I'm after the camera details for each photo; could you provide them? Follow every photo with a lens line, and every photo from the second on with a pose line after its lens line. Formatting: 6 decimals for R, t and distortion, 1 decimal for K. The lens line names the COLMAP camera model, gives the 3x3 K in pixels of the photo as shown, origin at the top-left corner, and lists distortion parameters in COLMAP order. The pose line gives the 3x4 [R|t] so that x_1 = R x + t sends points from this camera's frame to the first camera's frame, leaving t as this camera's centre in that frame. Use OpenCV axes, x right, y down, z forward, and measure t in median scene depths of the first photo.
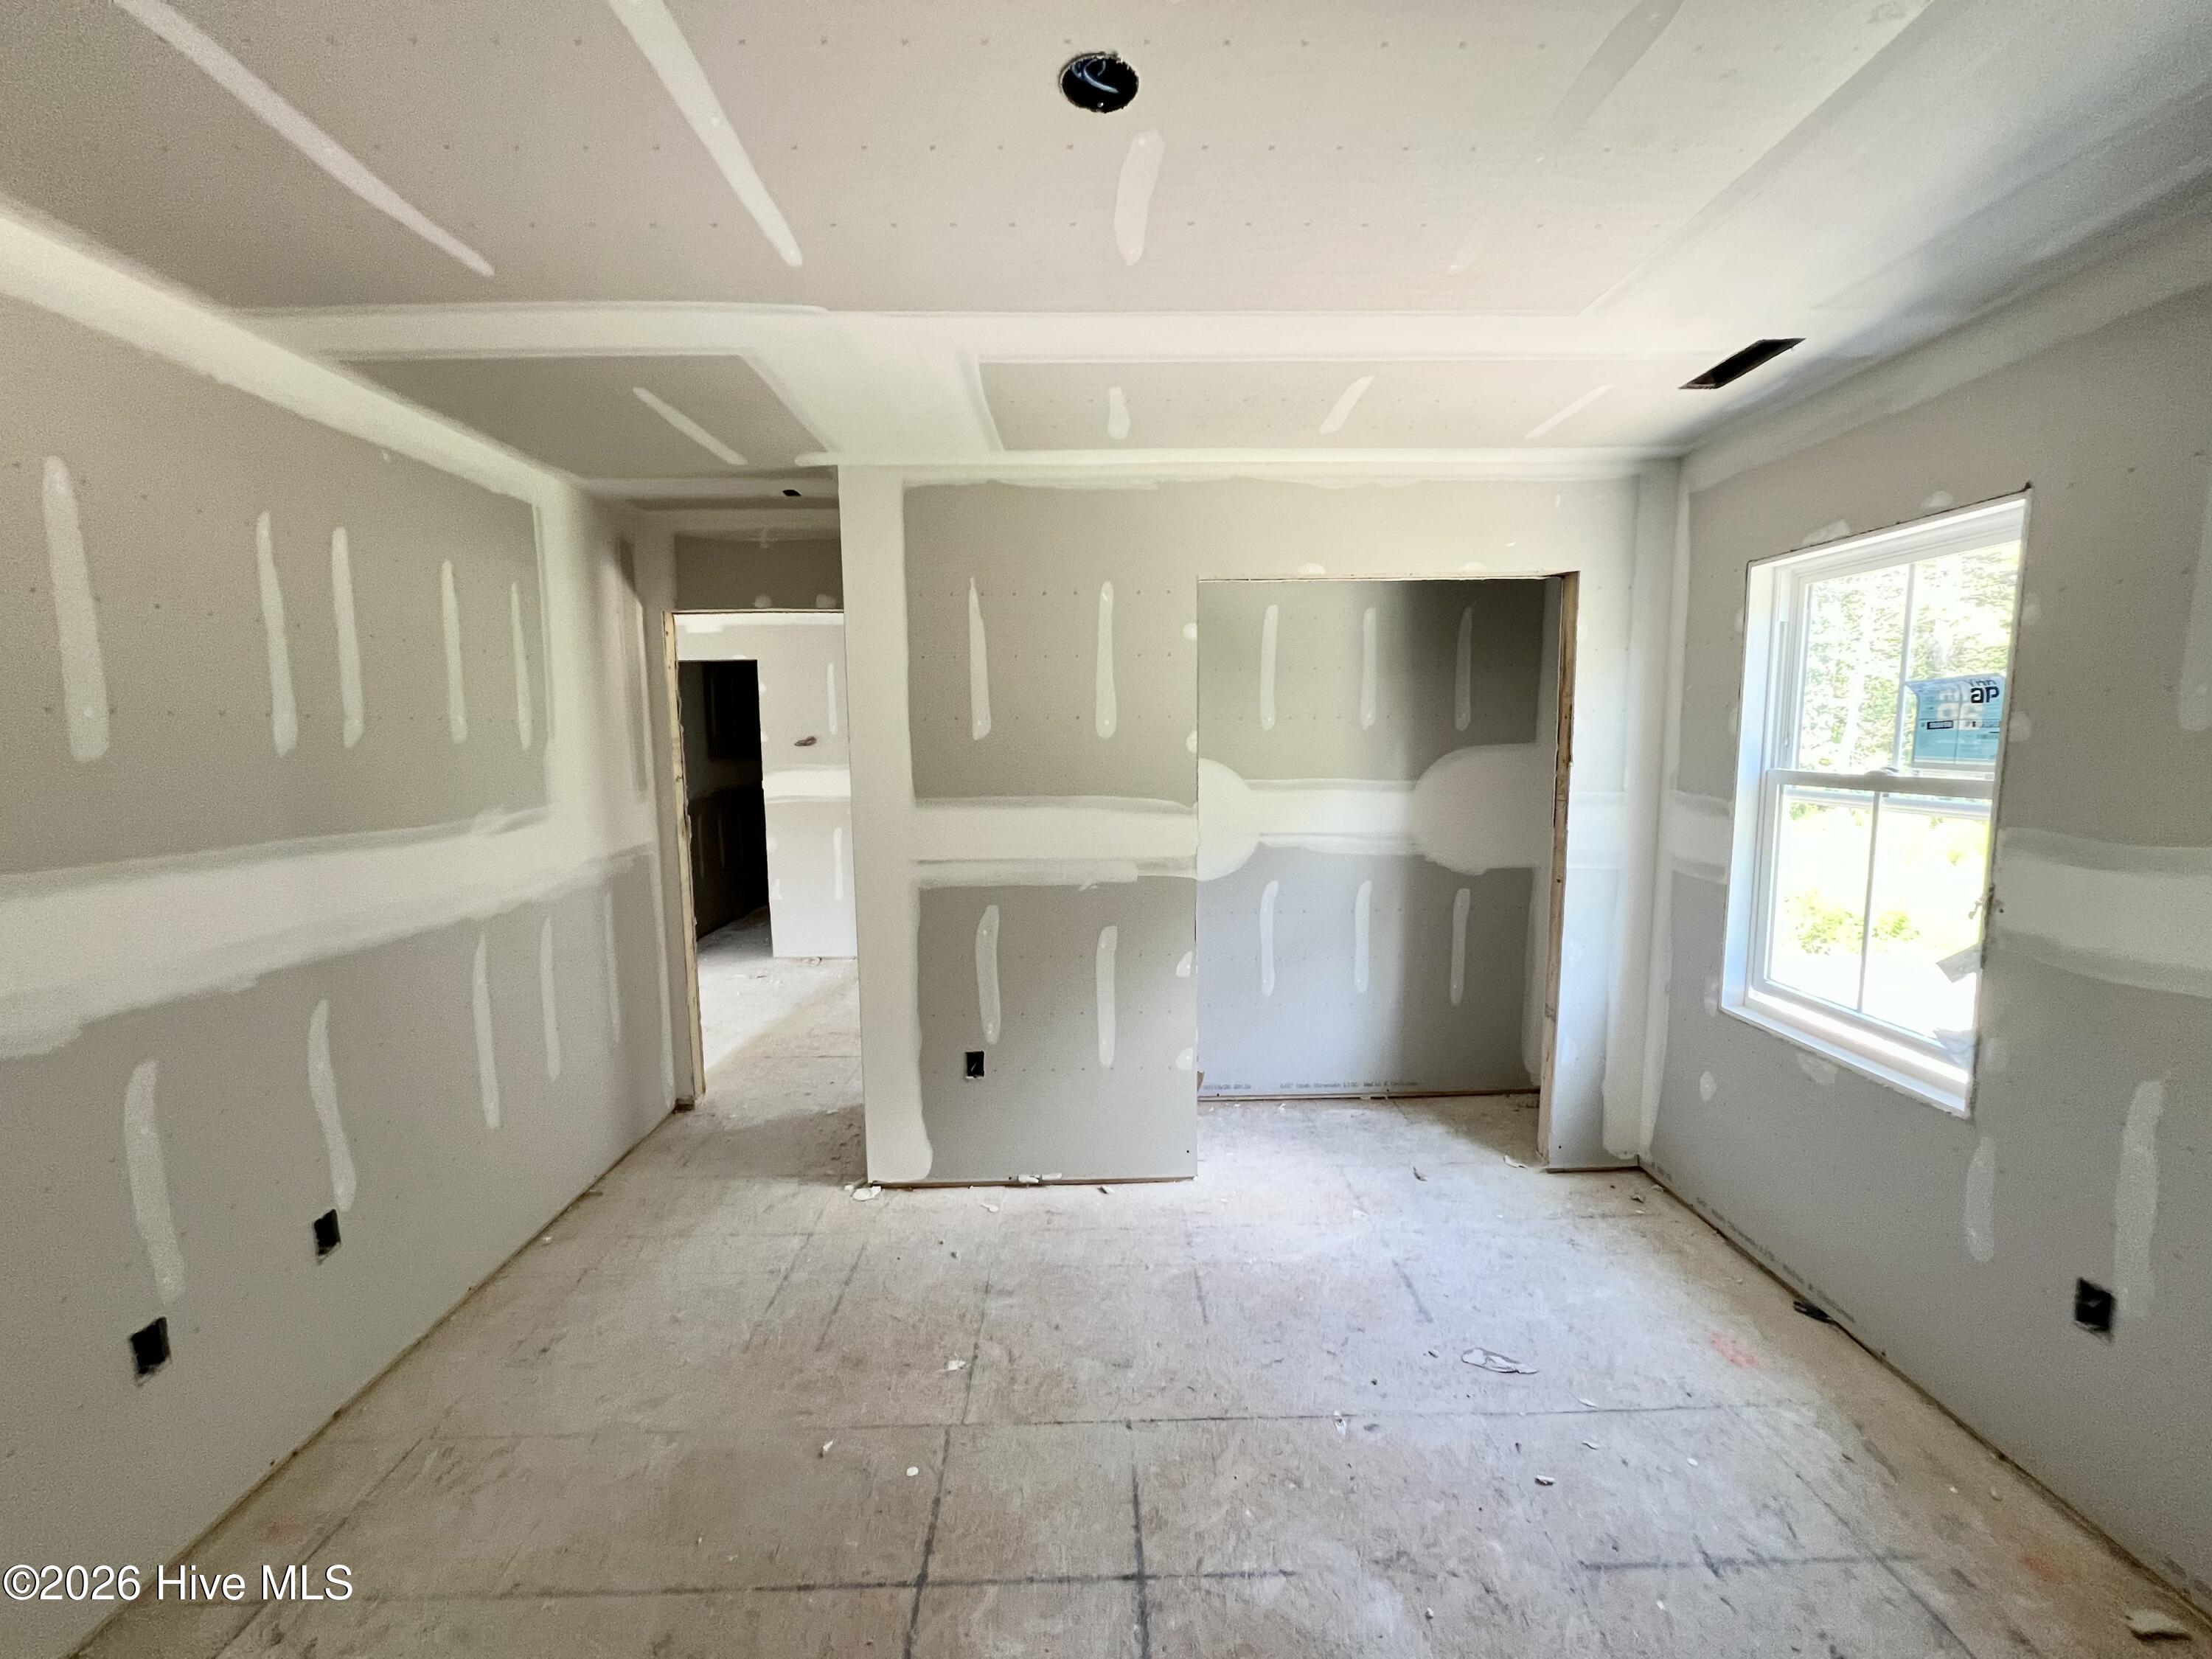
lens RADIAL K [[889.4, 0, 1102.3], [0, 889.4, 831.3], [0, 0, 1]] dist [-0.001629, -0.000060]
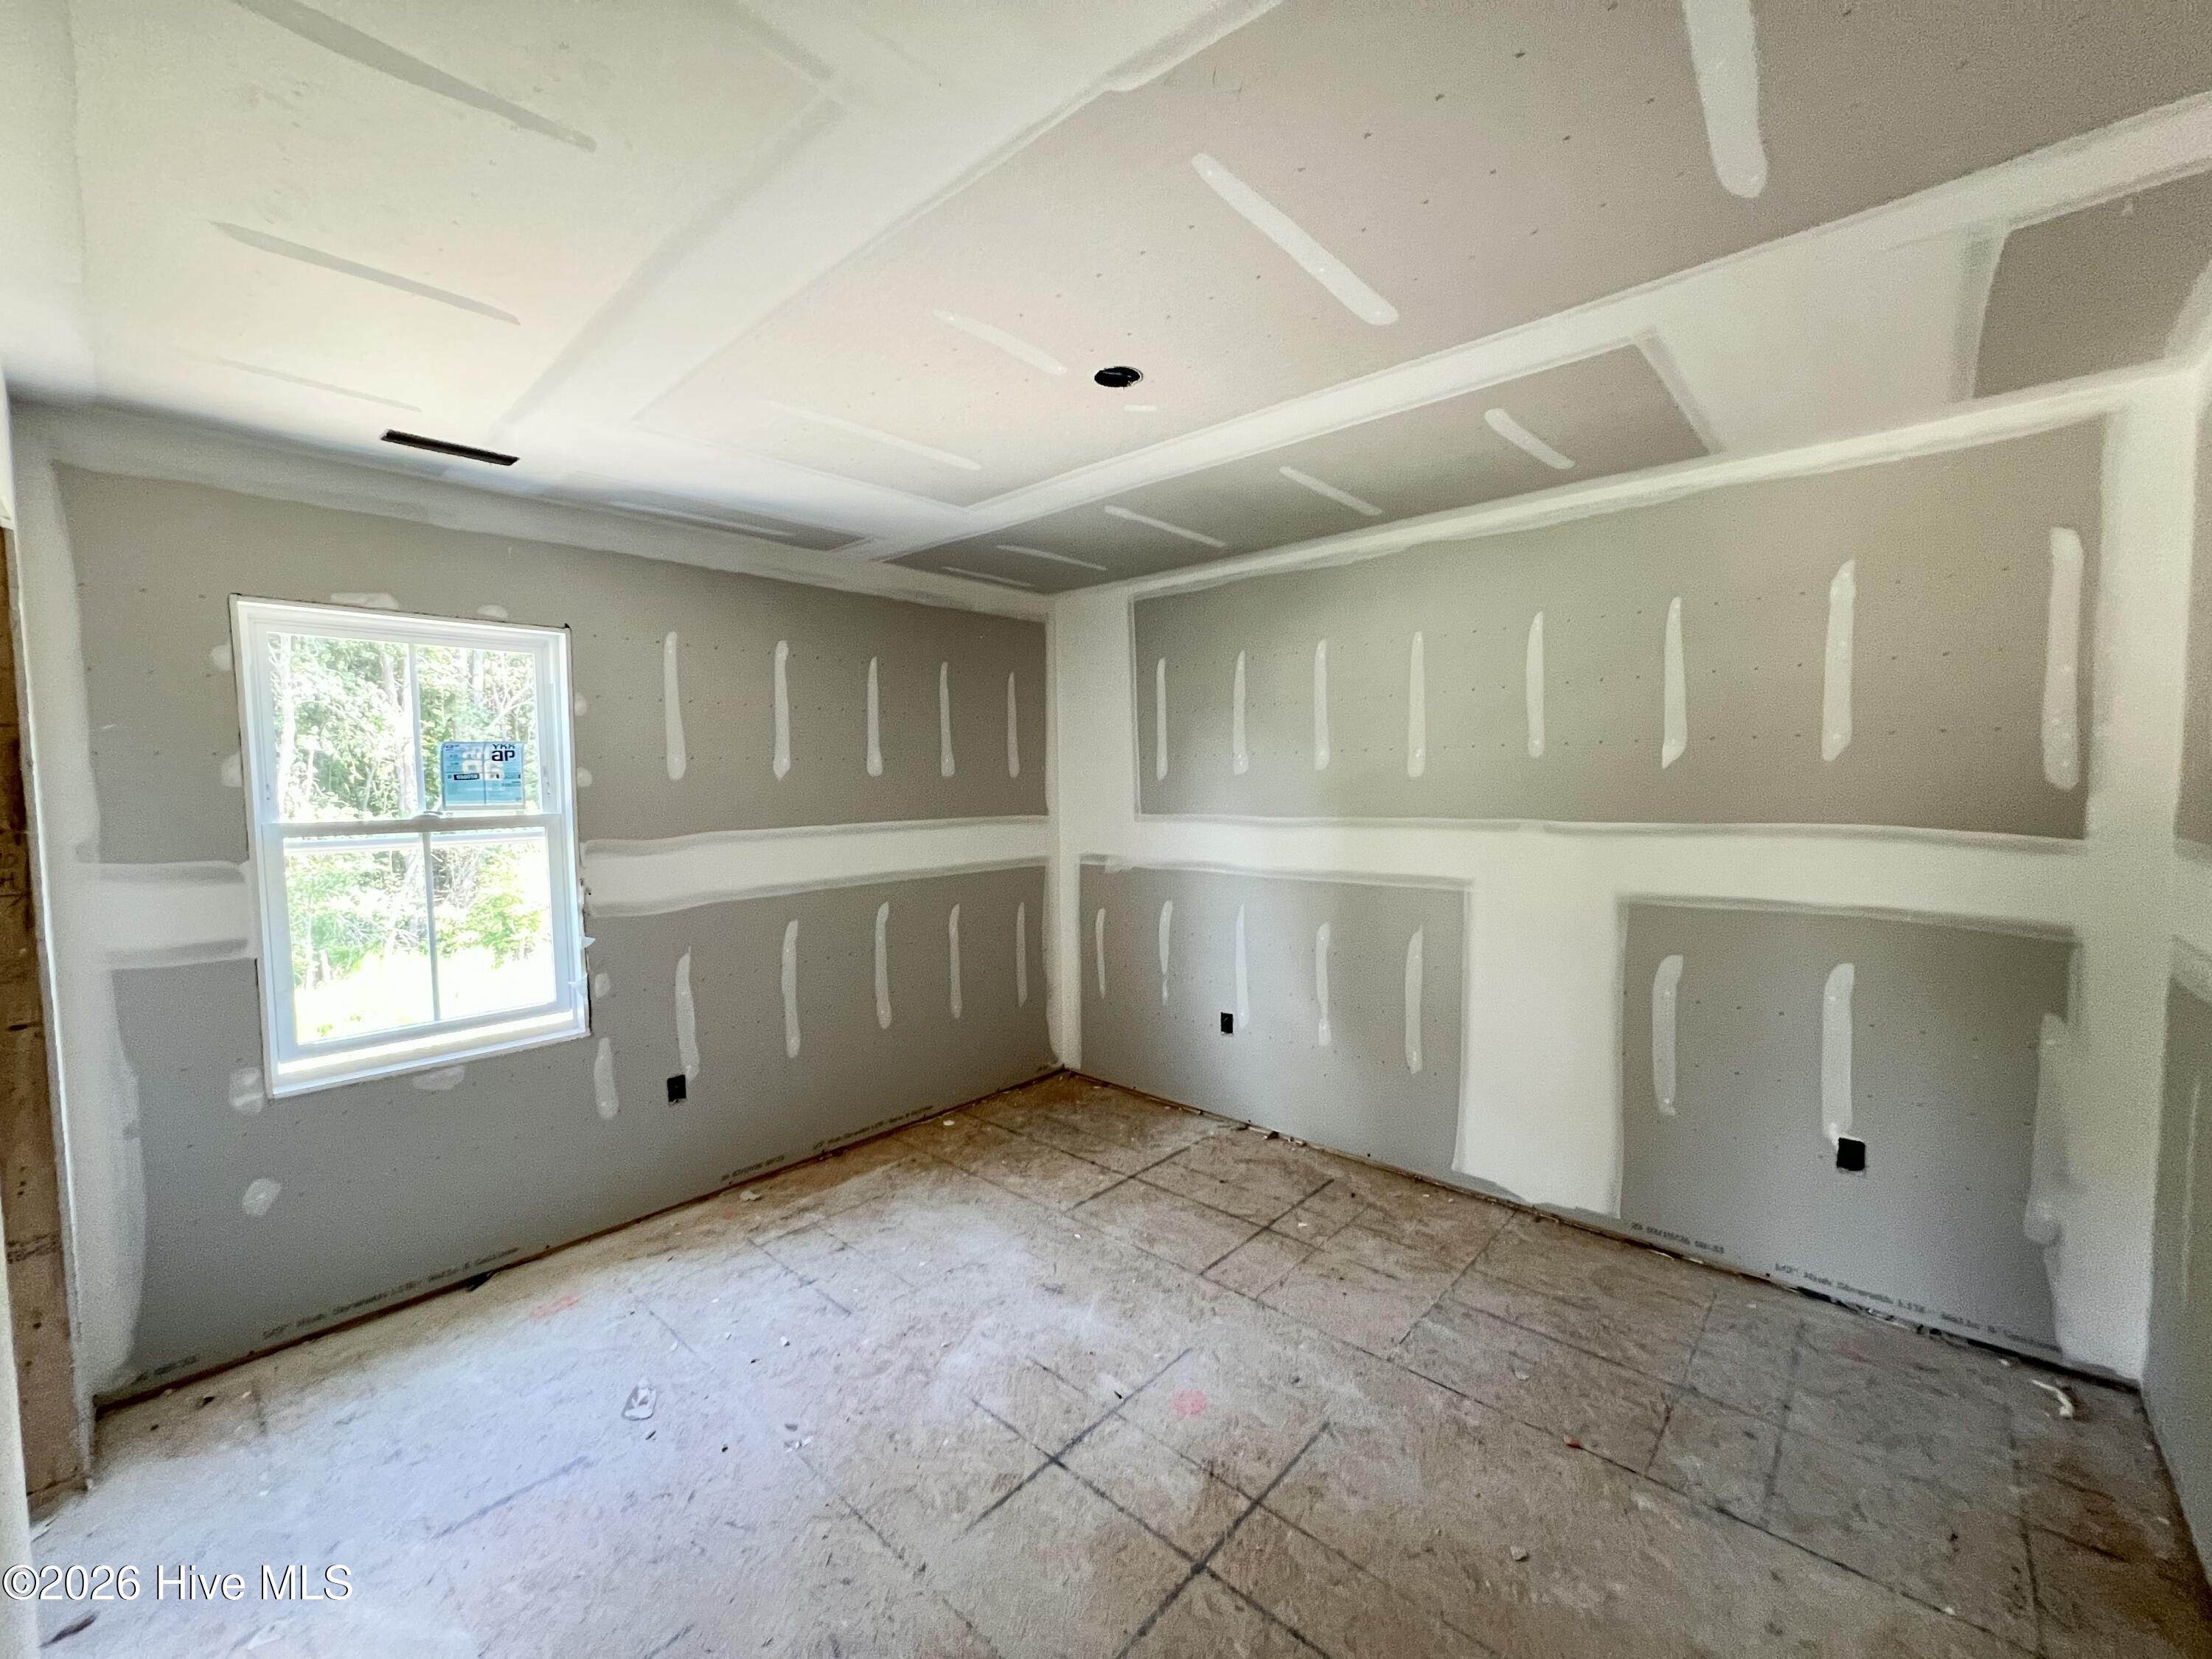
lens RADIAL K [[889.4, 0, 1112.0], [0, 889.4, 829.7], [0, 0, 1]] dist [-0.001629, -0.000060]
pose [[-0.735630, -0.021251, 0.677050, -0.669662], [0.093586, 0.986734, 0.132655, -0.133260], [-0.670888, 0.160947, -0.723882, 1.379060]]
